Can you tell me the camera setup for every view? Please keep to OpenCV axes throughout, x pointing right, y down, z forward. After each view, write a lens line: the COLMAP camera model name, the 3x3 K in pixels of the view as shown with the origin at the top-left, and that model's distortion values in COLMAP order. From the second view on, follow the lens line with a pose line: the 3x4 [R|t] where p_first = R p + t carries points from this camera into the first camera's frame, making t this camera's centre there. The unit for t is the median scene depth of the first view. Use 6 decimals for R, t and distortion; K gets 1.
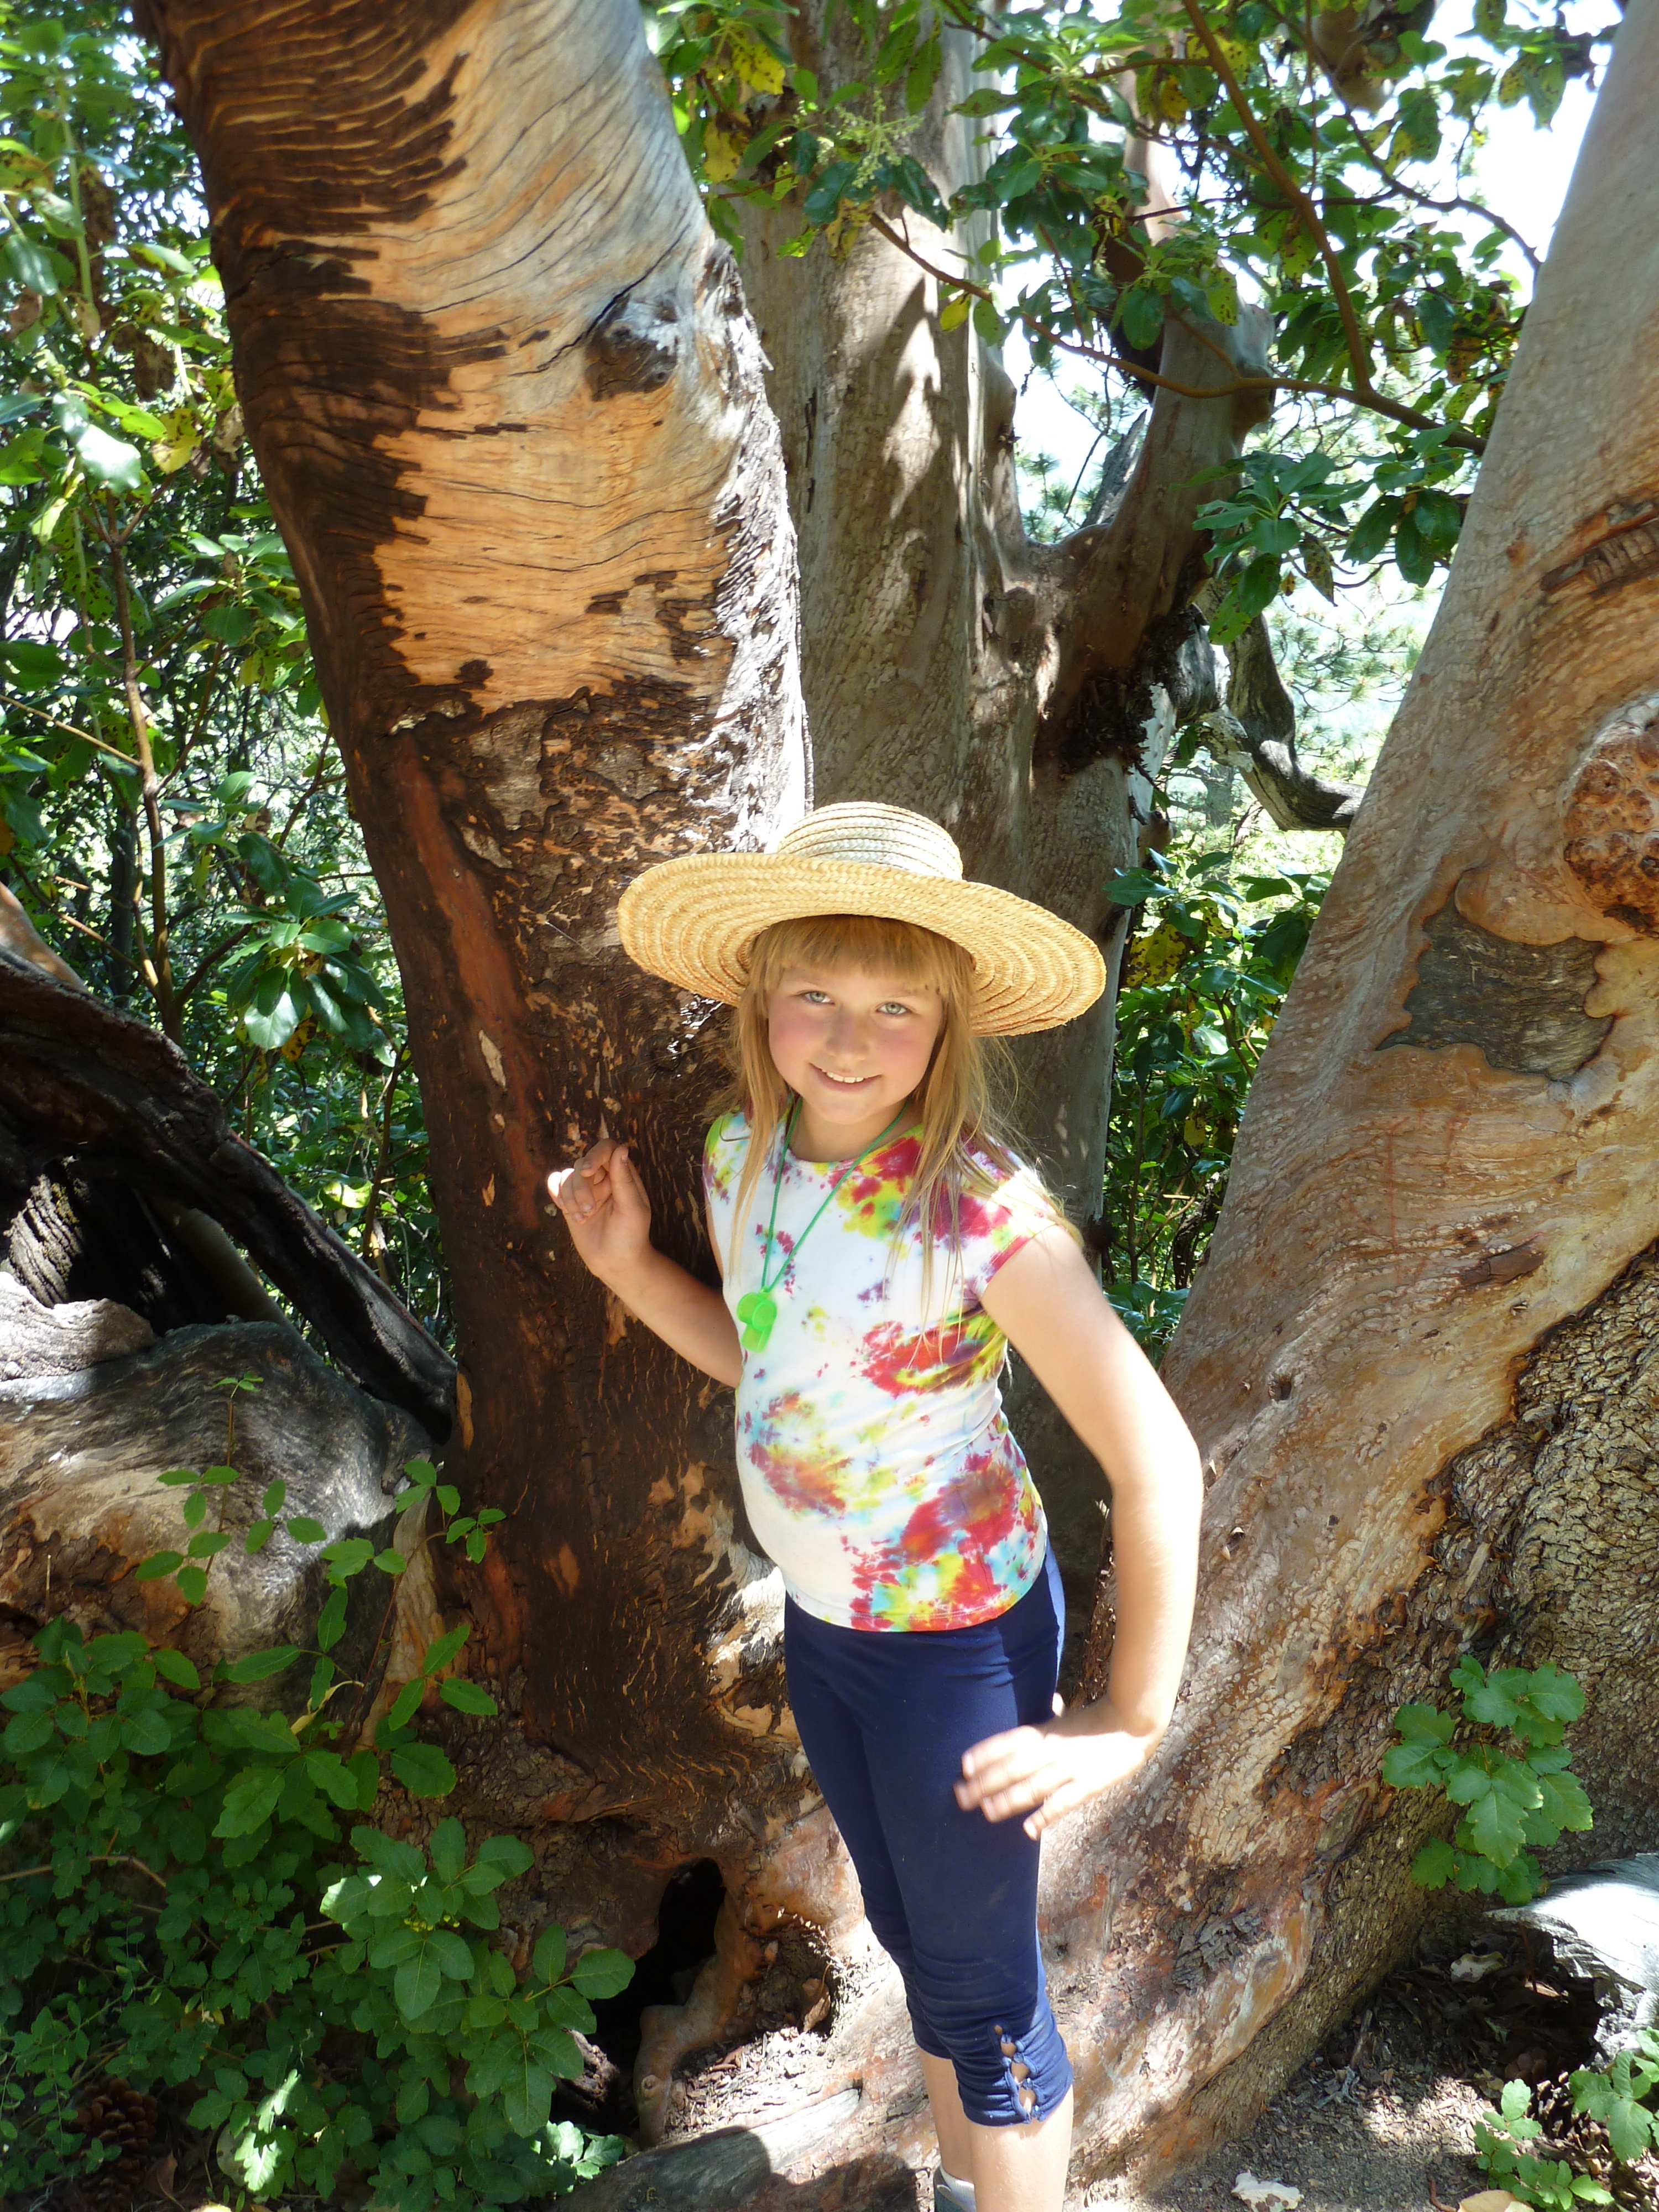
lens RADIAL K [[1968.0, 0, 826.3], [0, 1968.0, 1099.1], [0, 0, 1]] dist [-0.021563, -0.007780]
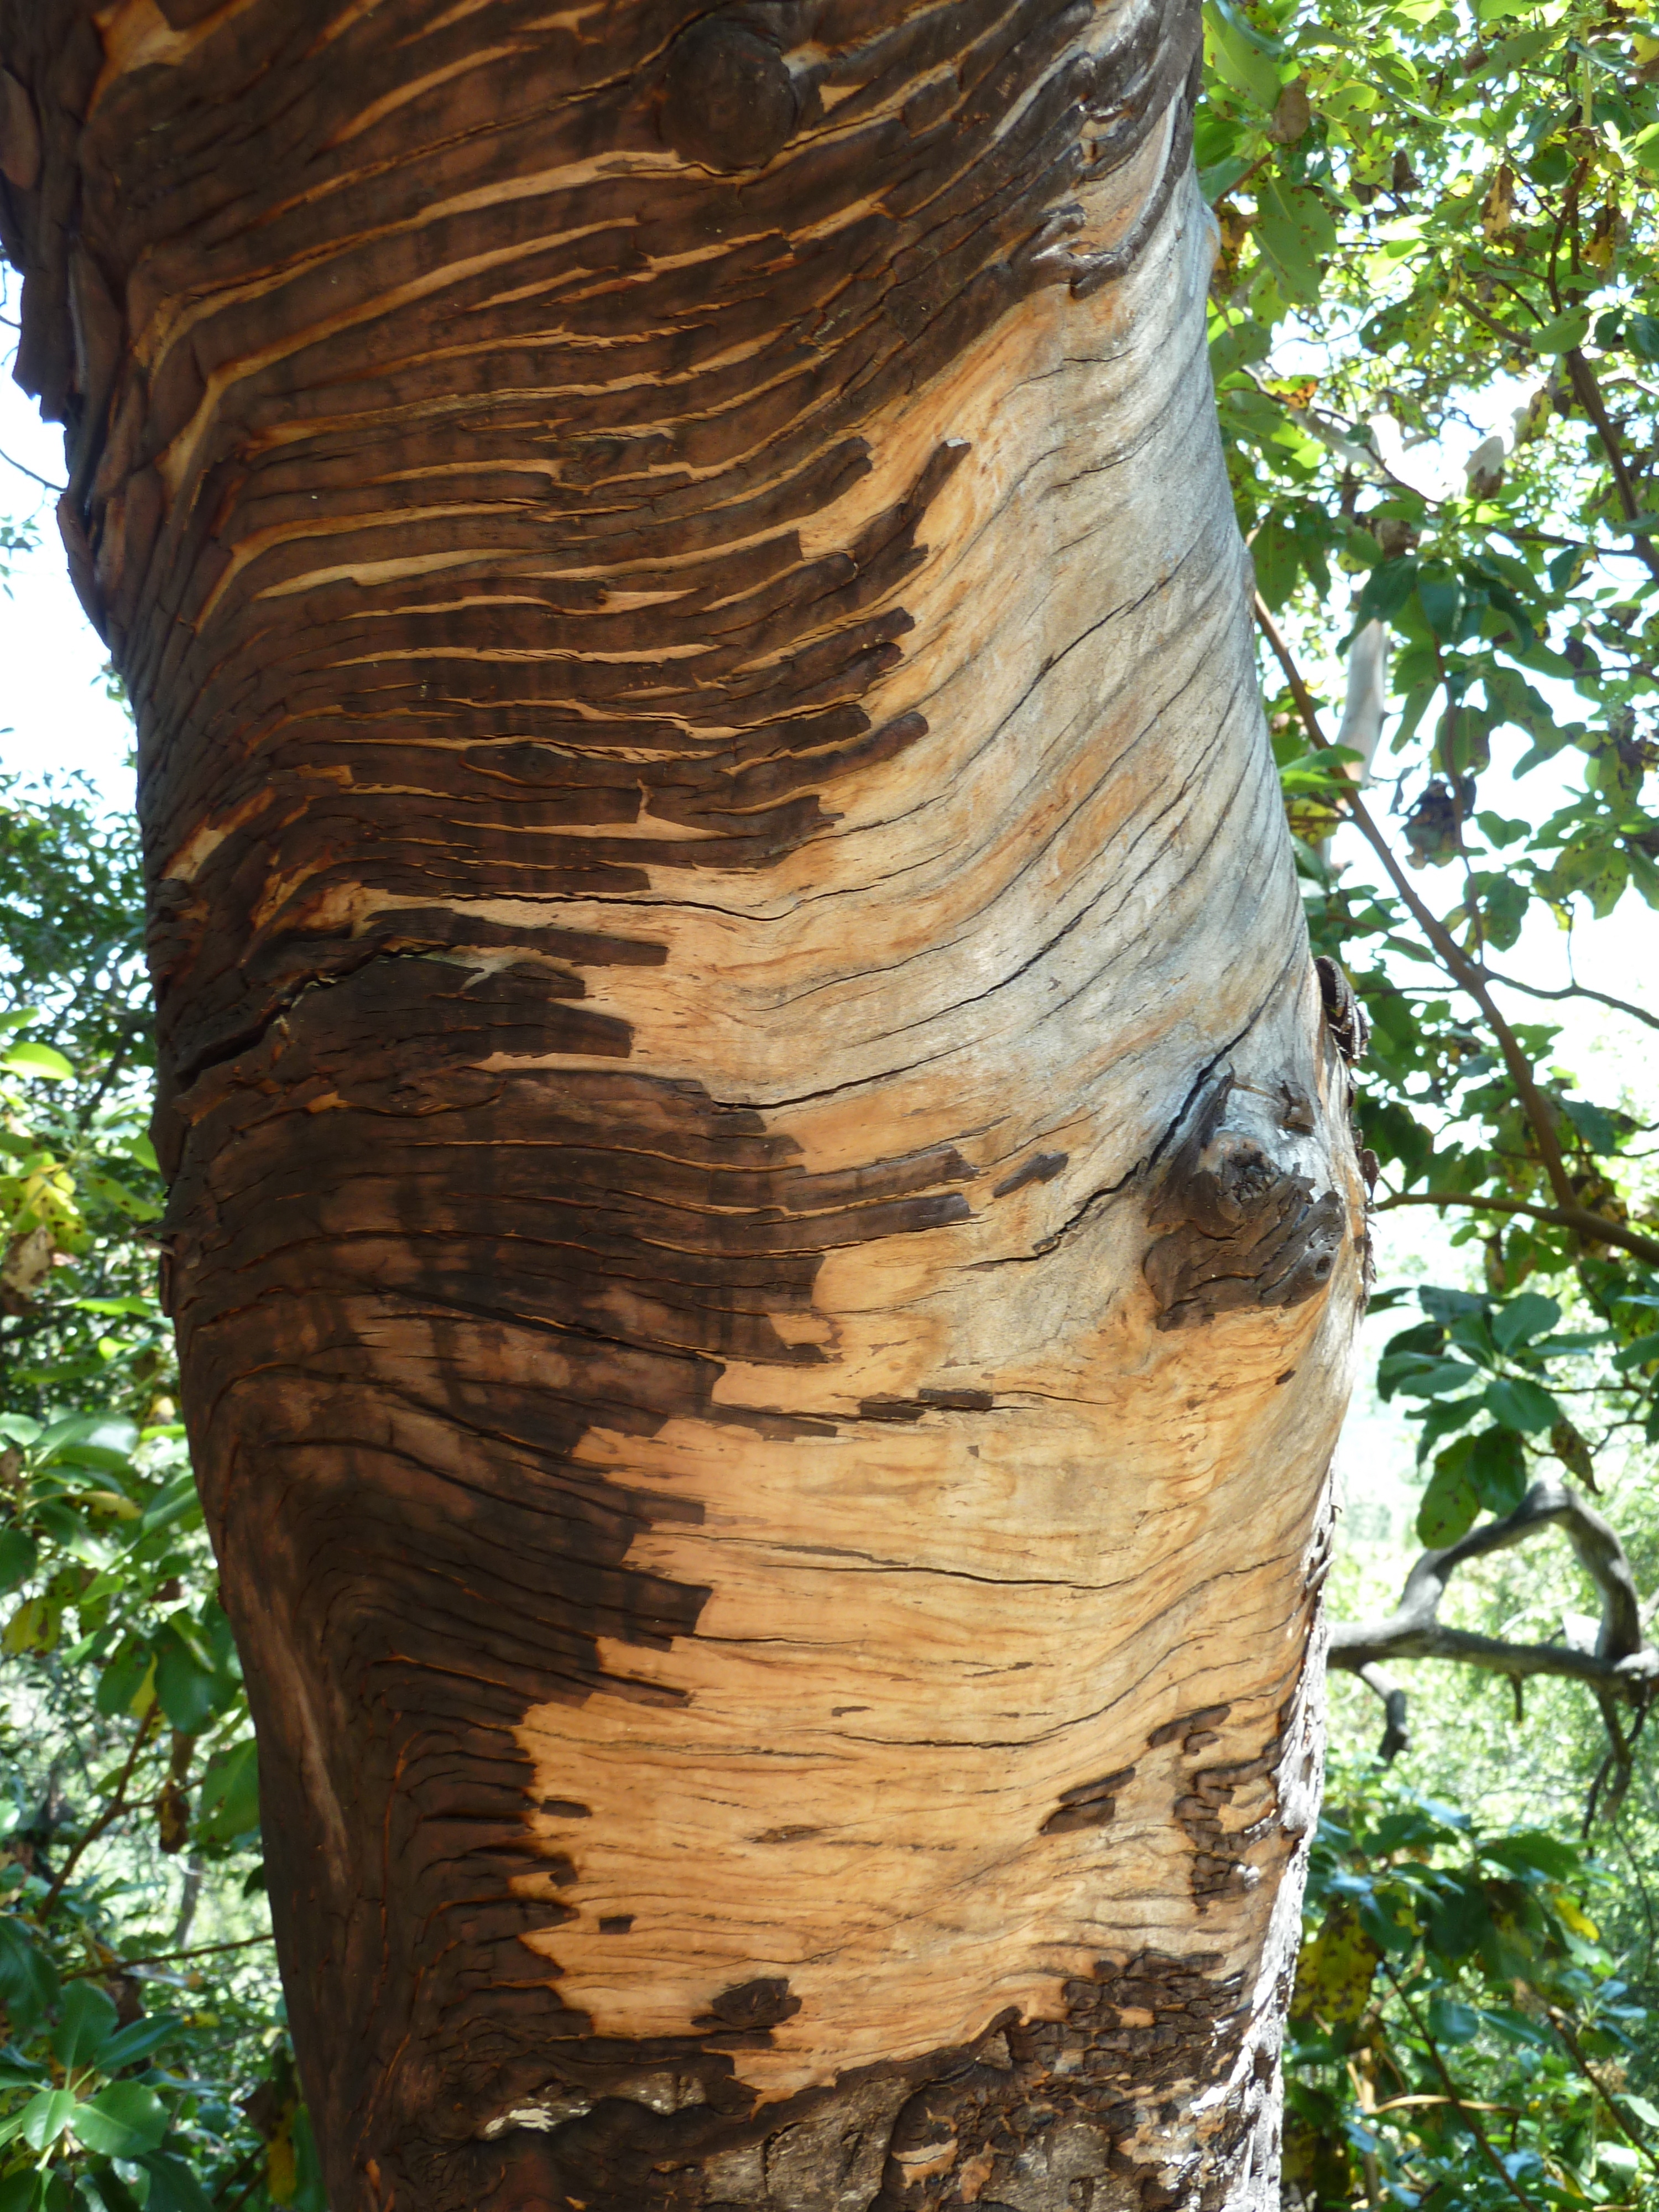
lens RADIAL K [[1968.0, 0, 830.4], [0, 1968.0, 1108.4], [0, 0, 1]] dist [-0.021563, -0.007780]
pose [[0.991980, 0.006162, 0.126242, -0.228893], [0.041330, 0.928088, -0.370059, -0.256282], [-0.119444, 0.372309, 0.920391, 0.639151]]
